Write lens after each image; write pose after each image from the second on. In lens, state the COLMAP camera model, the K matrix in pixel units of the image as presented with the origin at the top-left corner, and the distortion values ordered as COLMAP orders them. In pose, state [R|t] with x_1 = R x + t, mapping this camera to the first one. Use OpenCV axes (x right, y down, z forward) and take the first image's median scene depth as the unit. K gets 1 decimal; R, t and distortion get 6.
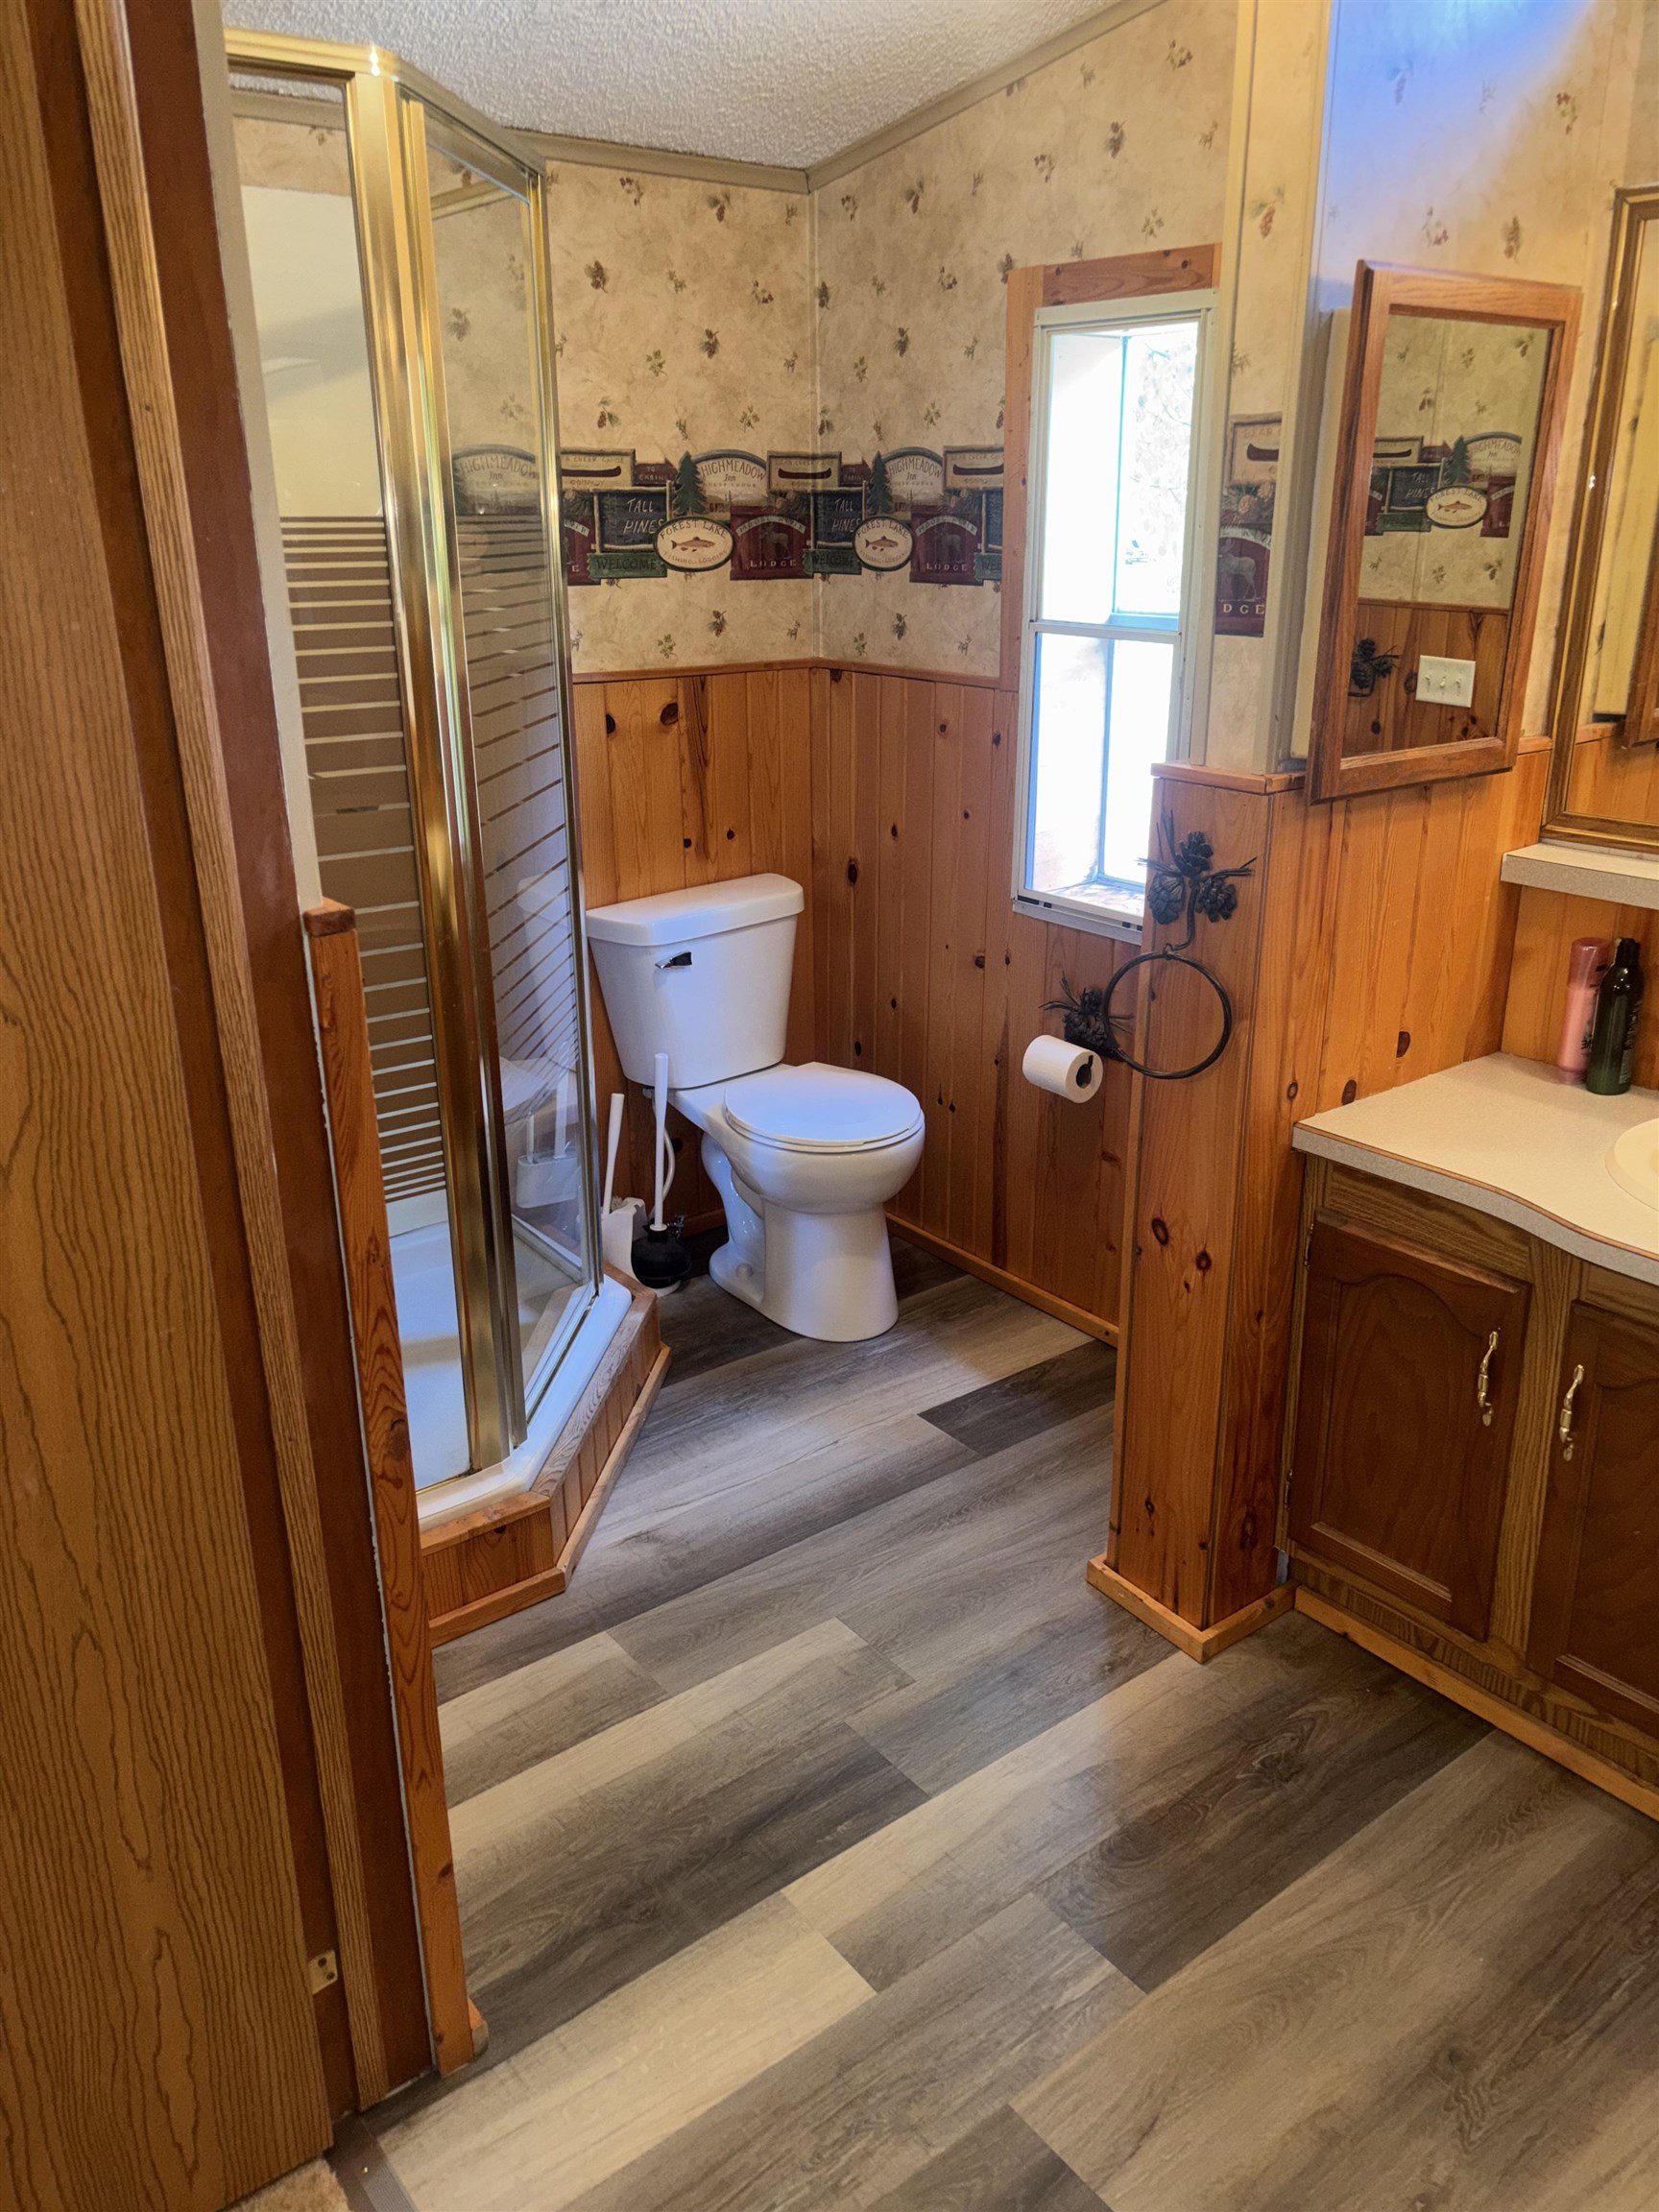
lens RADIAL K [[1689.3, 0, 830.9], [0, 1689.3, 1068.0], [0, 0, 1]] dist [0.090934, -0.149225]
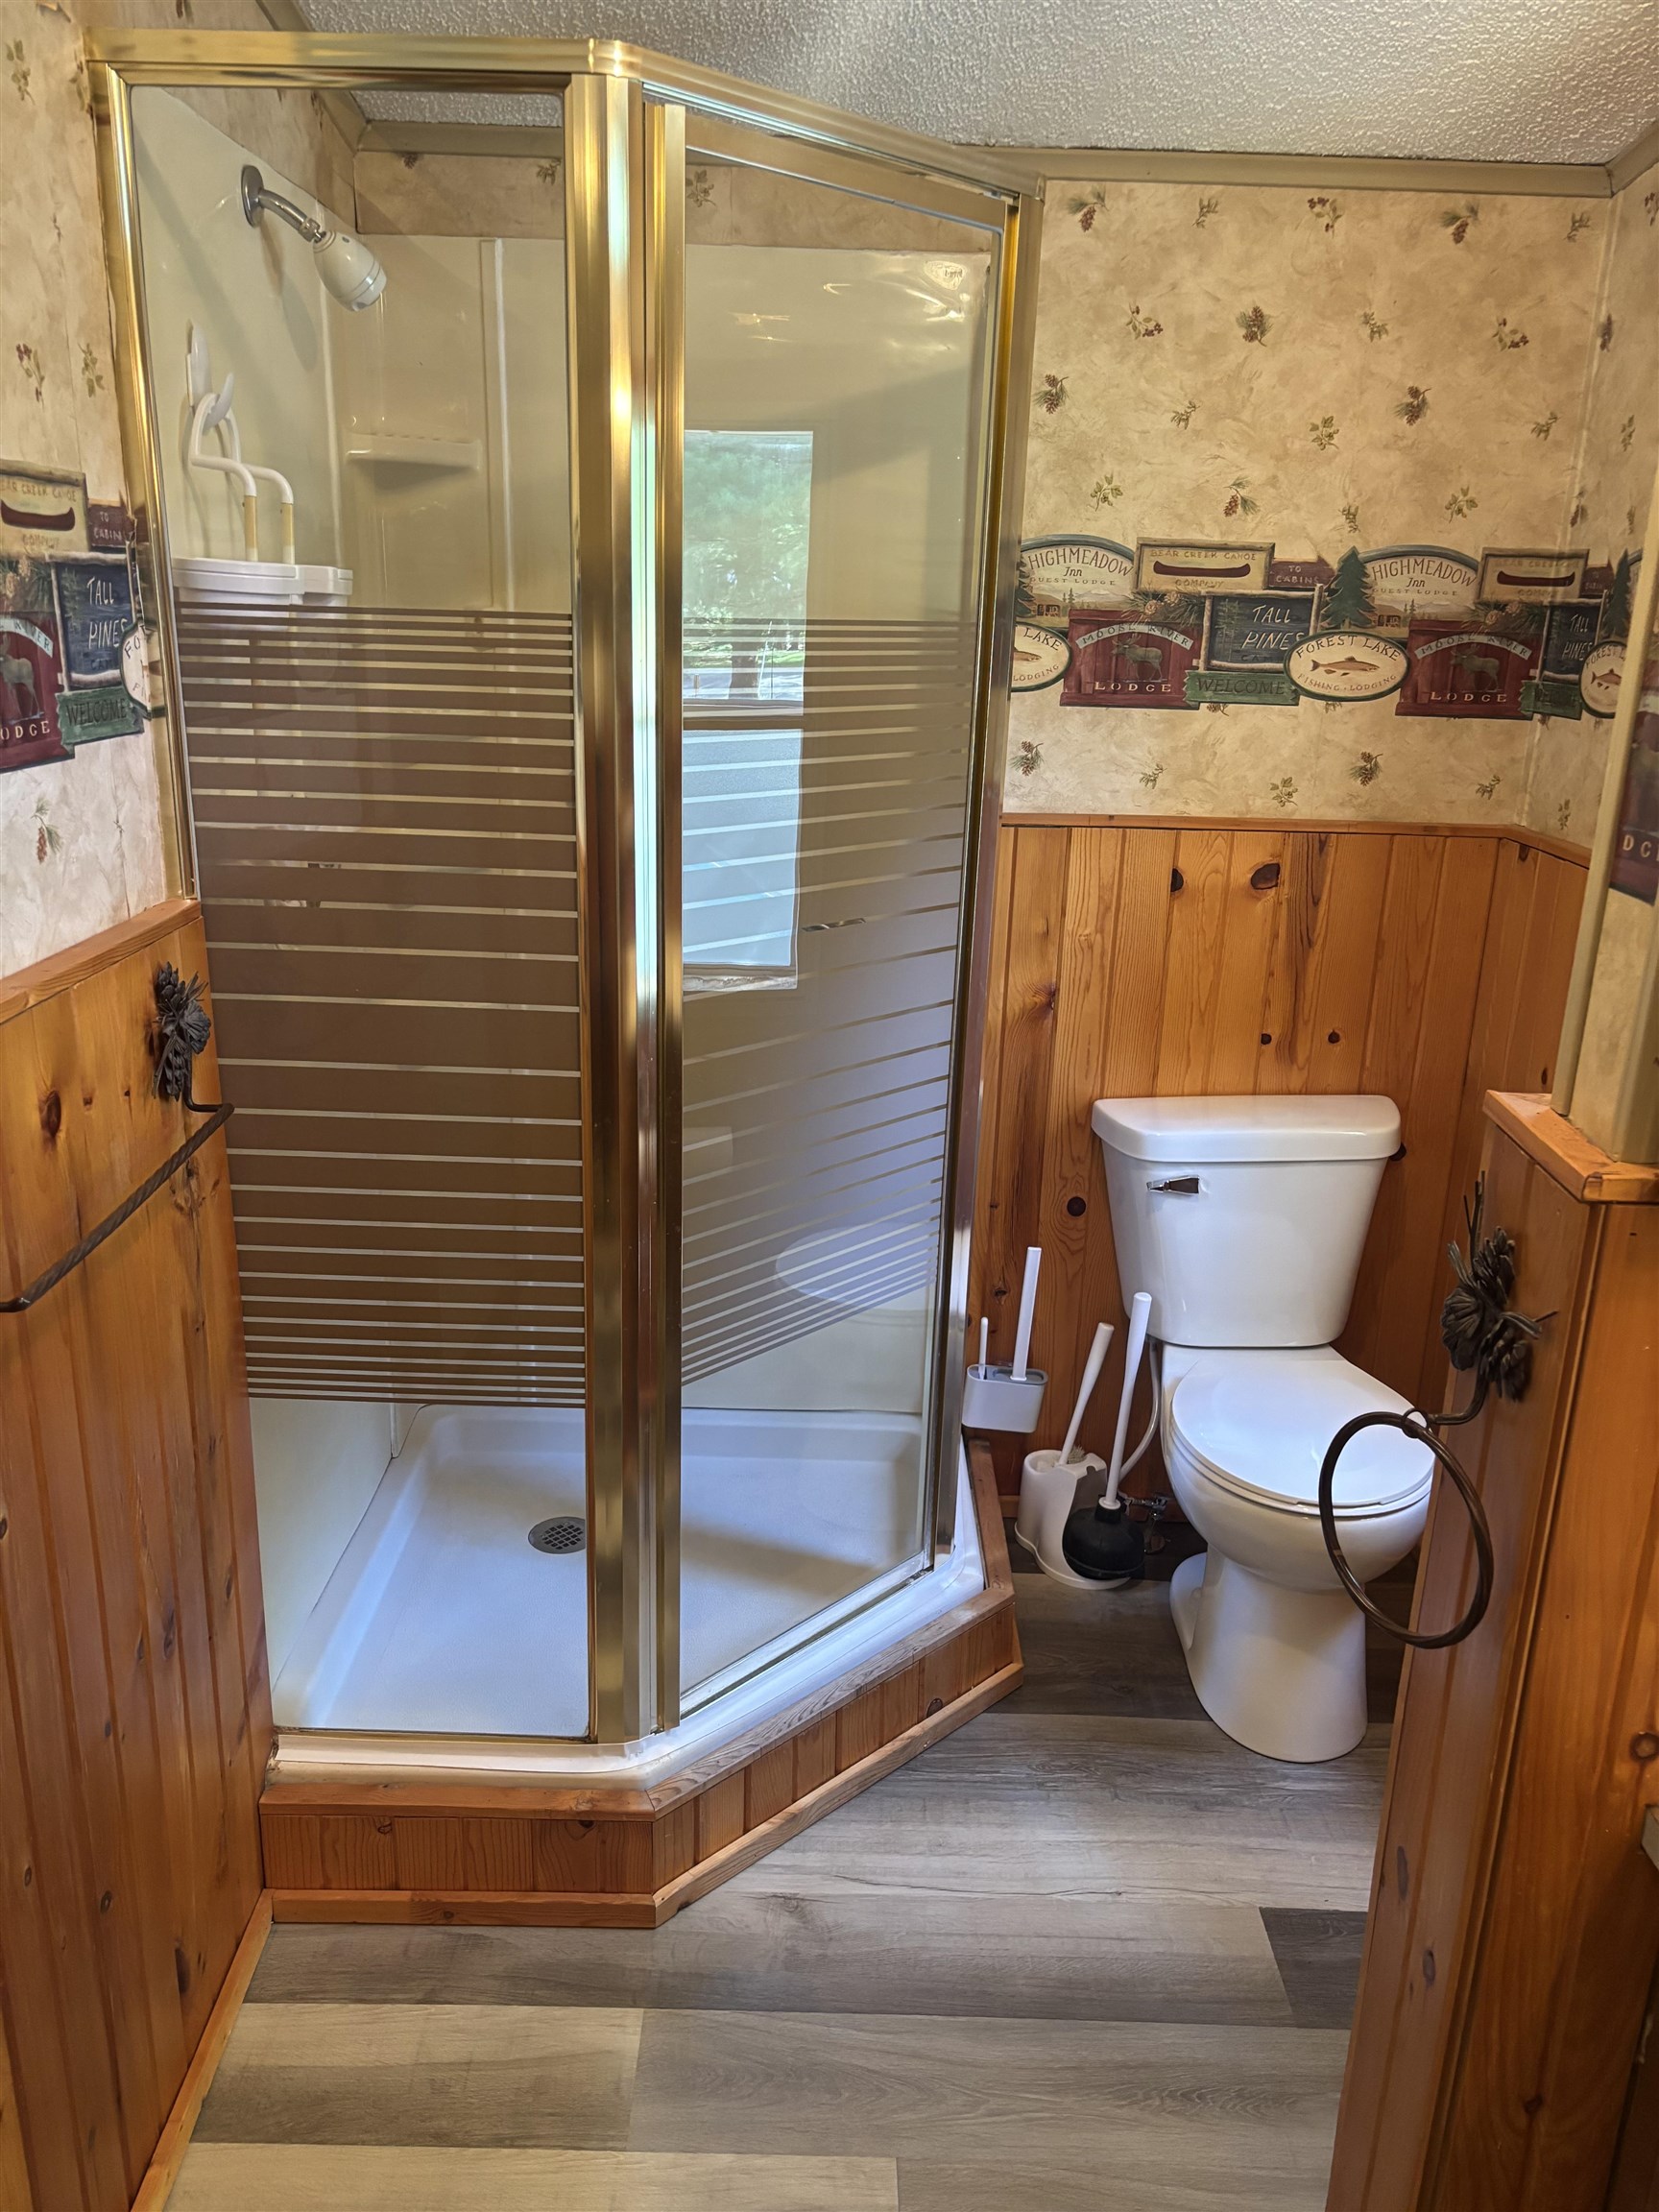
lens RADIAL K [[1665.1, 0, 829.5], [0, 1665.1, 1106.0], [0, 0, 1]] dist [0.062990, -0.064802]
pose [[0.788724, 0.208002, -0.578488, 0.221586], [-0.227448, 0.972979, 0.039738, -0.093658], [0.571123, 0.100233, 0.814722, 0.275637]]
